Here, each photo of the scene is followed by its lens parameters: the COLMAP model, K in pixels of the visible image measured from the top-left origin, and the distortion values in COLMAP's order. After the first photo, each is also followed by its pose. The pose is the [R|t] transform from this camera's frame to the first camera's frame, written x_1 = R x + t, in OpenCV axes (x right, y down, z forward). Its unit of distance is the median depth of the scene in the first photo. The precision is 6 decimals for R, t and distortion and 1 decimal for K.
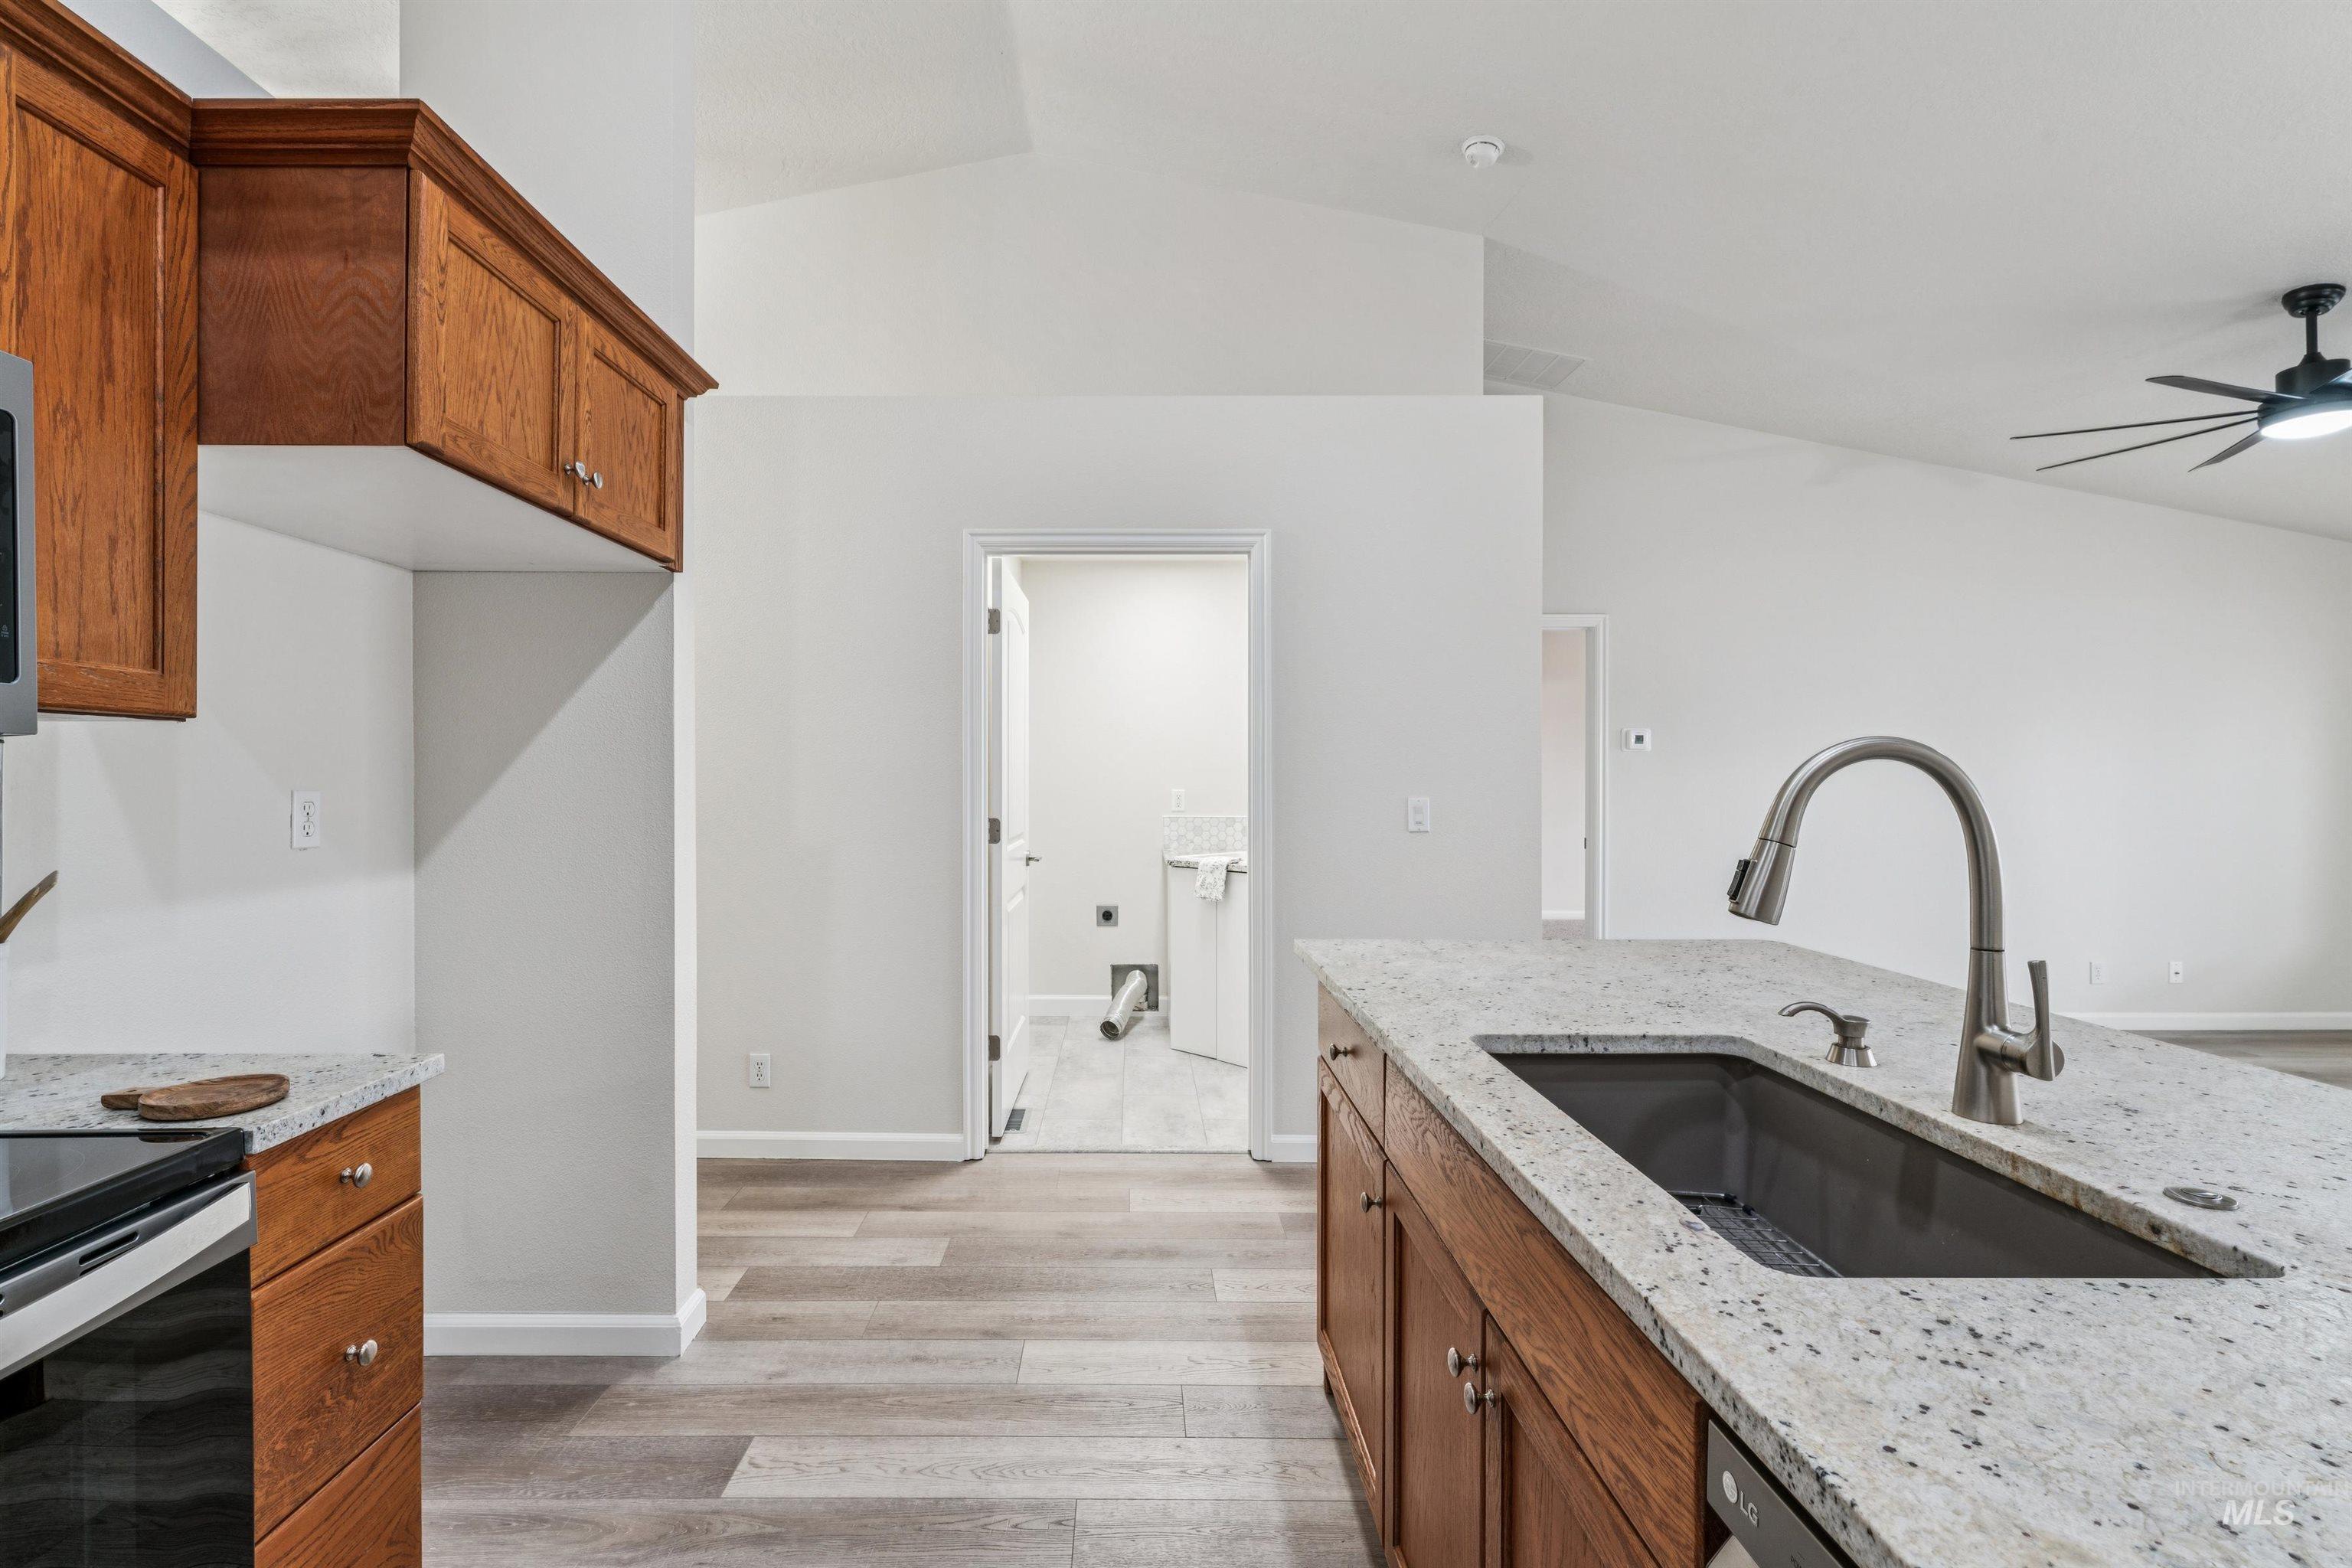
lens RADIAL K [[1067.0, 0, 1122.3], [0, 1067.0, 782.6], [0, 0, 1]] dist [-0.004711, -0.000120]
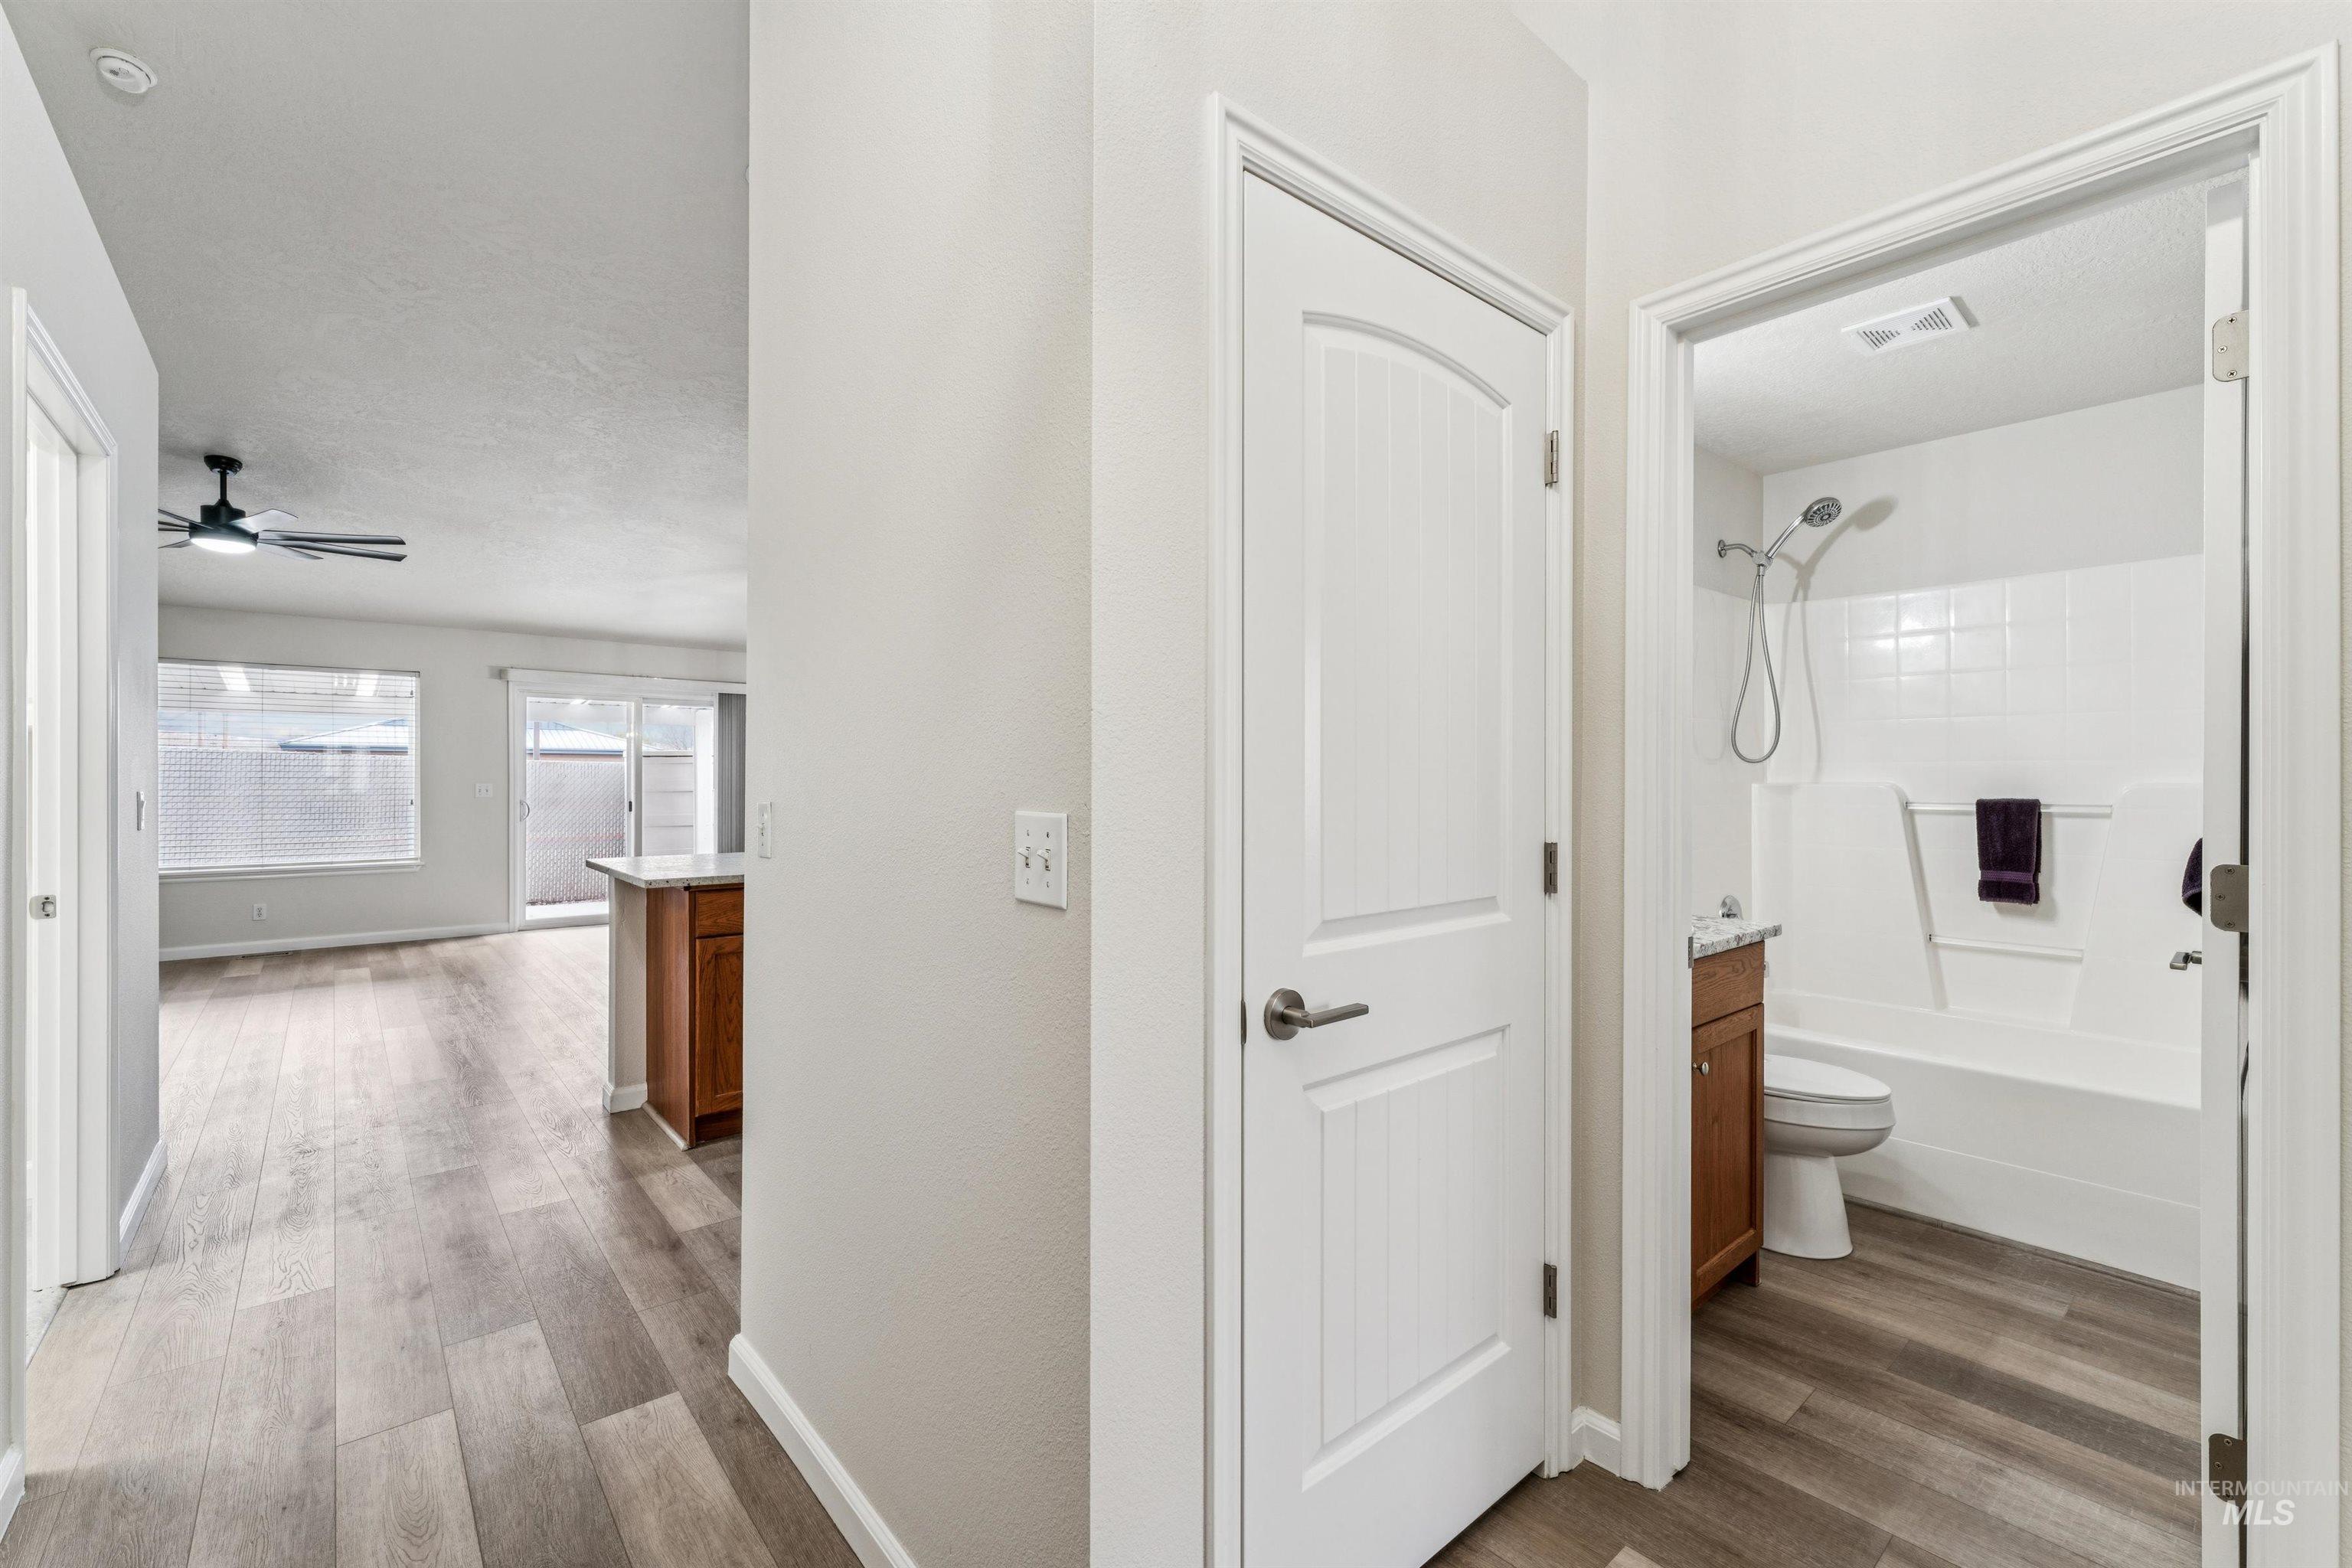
lens RADIAL K [[1004.1, 0, 1190.9], [0, 1004.1, 781.1], [0, 0, 1]] dist [-0.004357, -0.001716]
pose [[-0.660787, -0.003057, 0.750567, -2.410457], [0.002896, 0.999974, 0.006622, 0.010196], [-0.750568, 0.006550, -0.660761, 2.380469]]
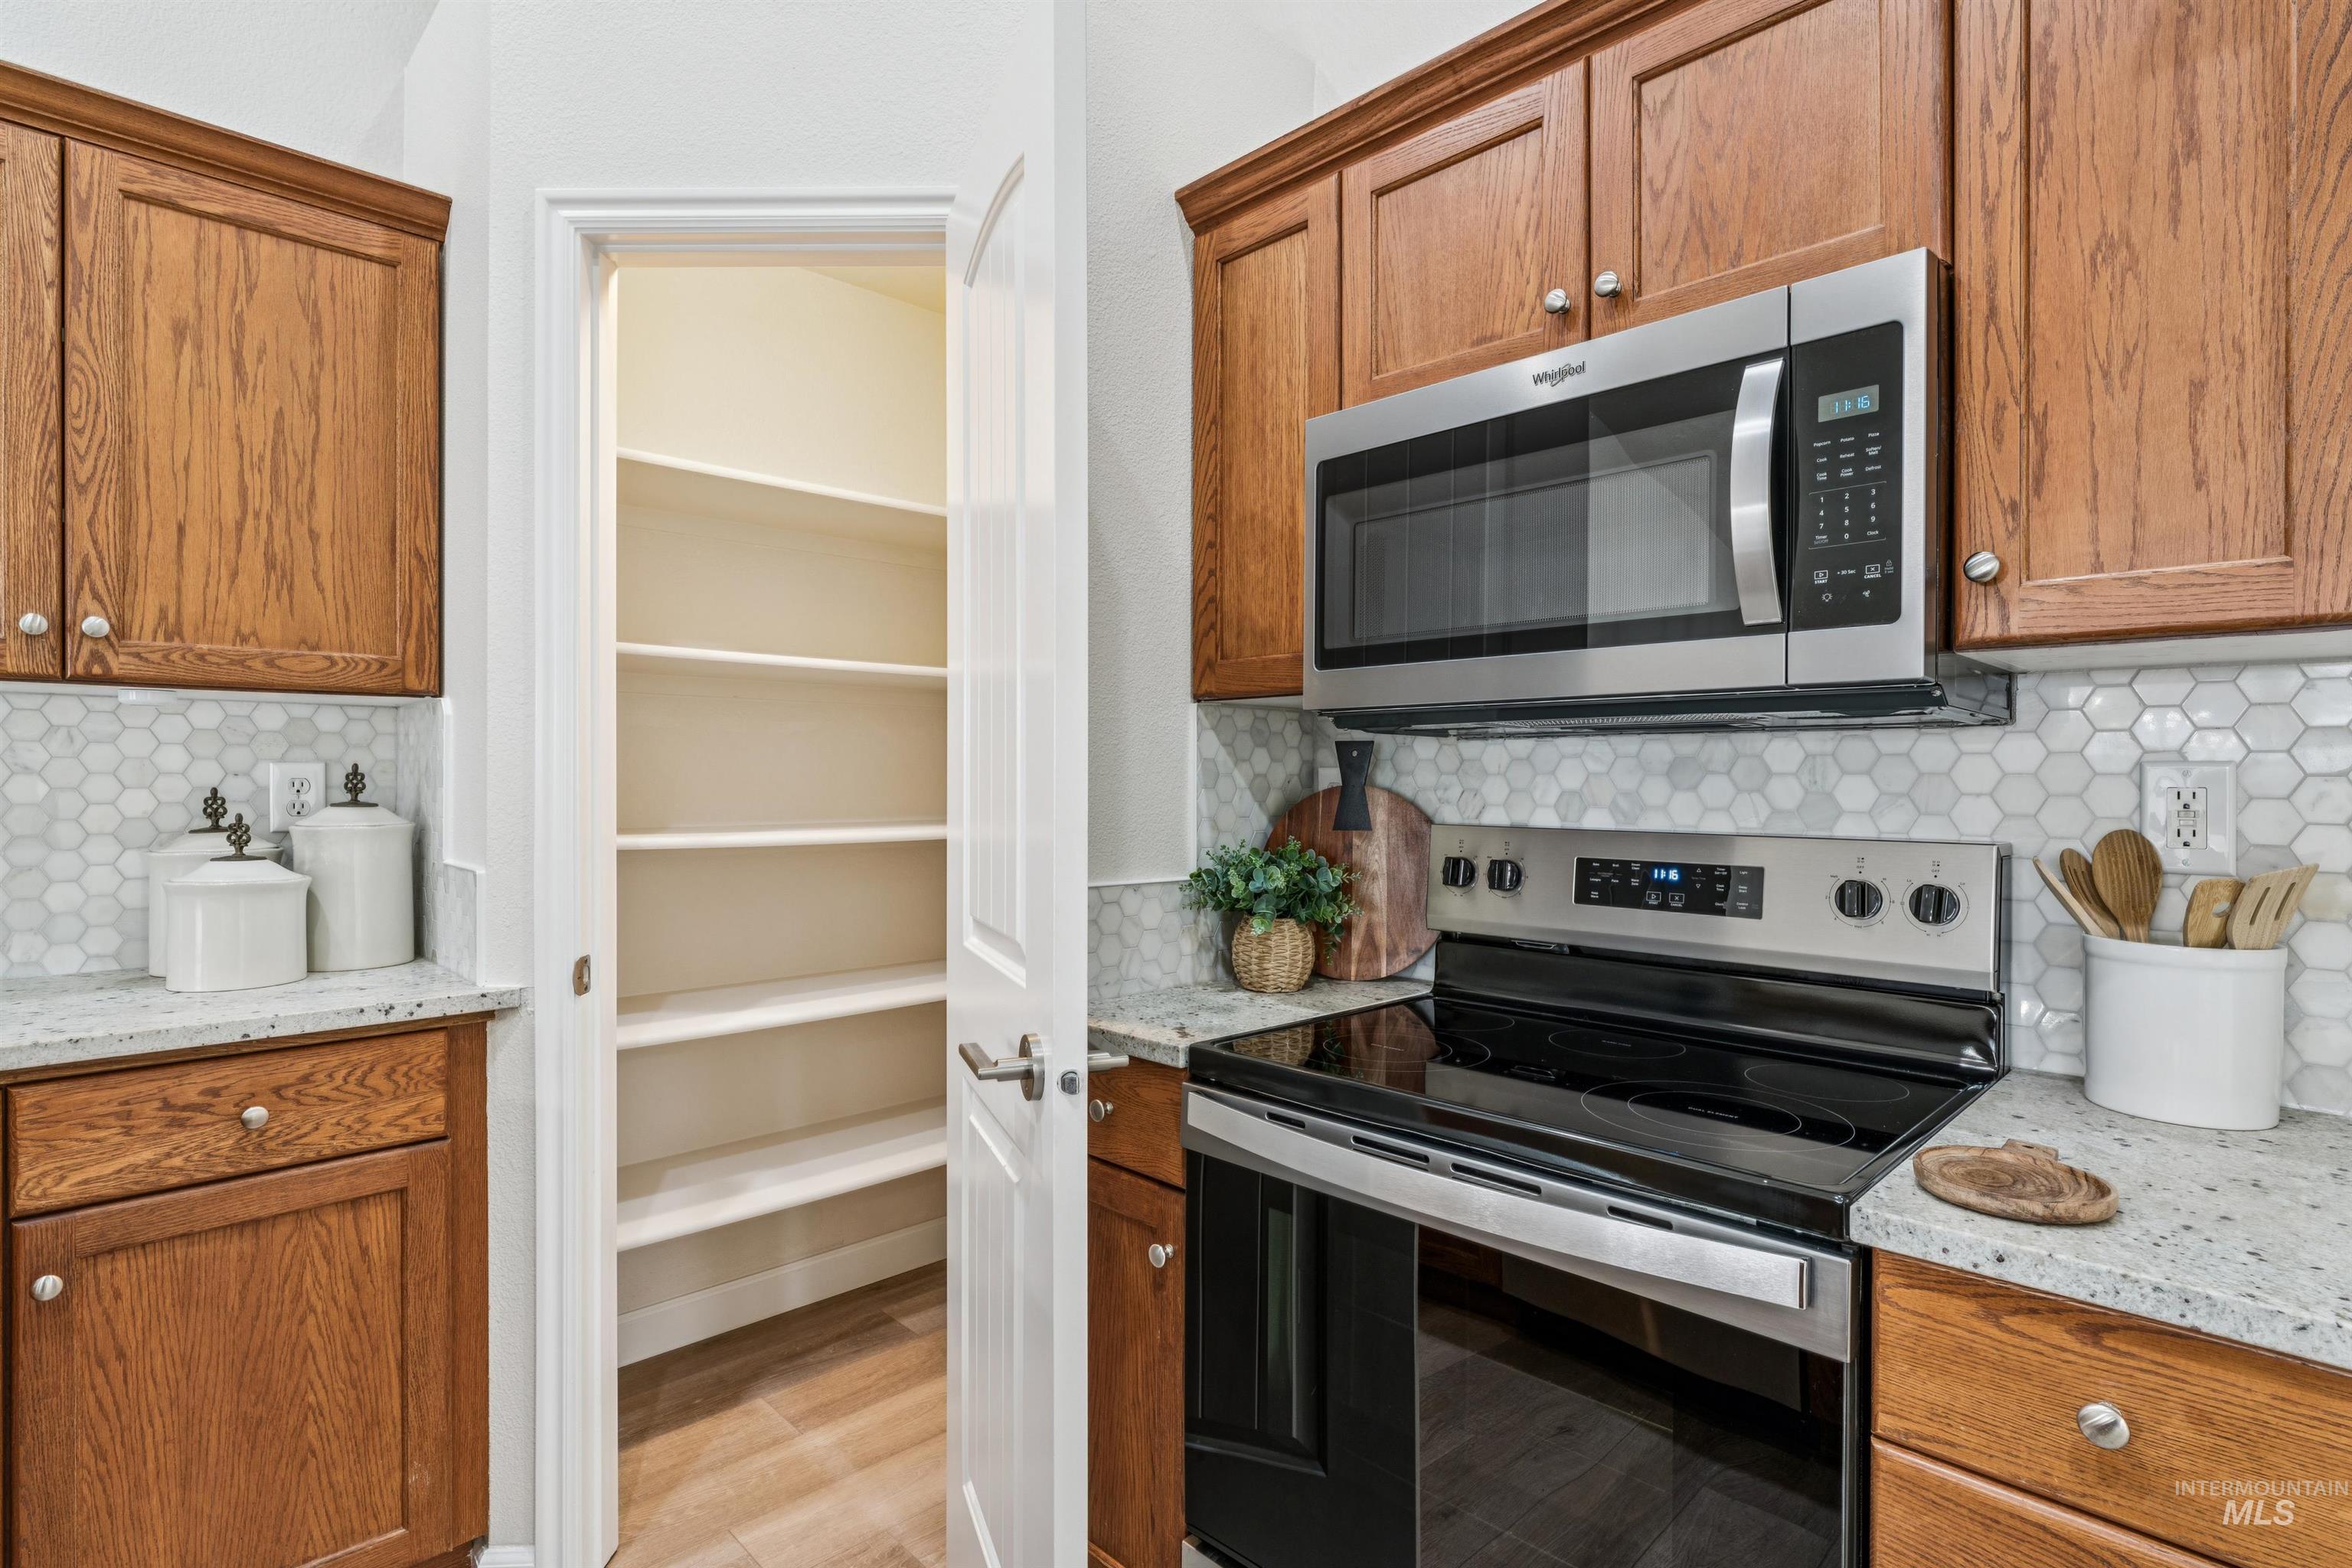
lens RADIAL K [[1144.3, 0, 1174.5], [0, 1144.3, 779.6], [0, 0, 1]] dist [0.000116, -0.000637]
pose [[-0.707162, -0.000577, -0.707051, 0.051669], [-0.005040, 0.999978, 0.004225, 0.030719], [0.707034, 0.006551, -0.707150, 1.064375]]
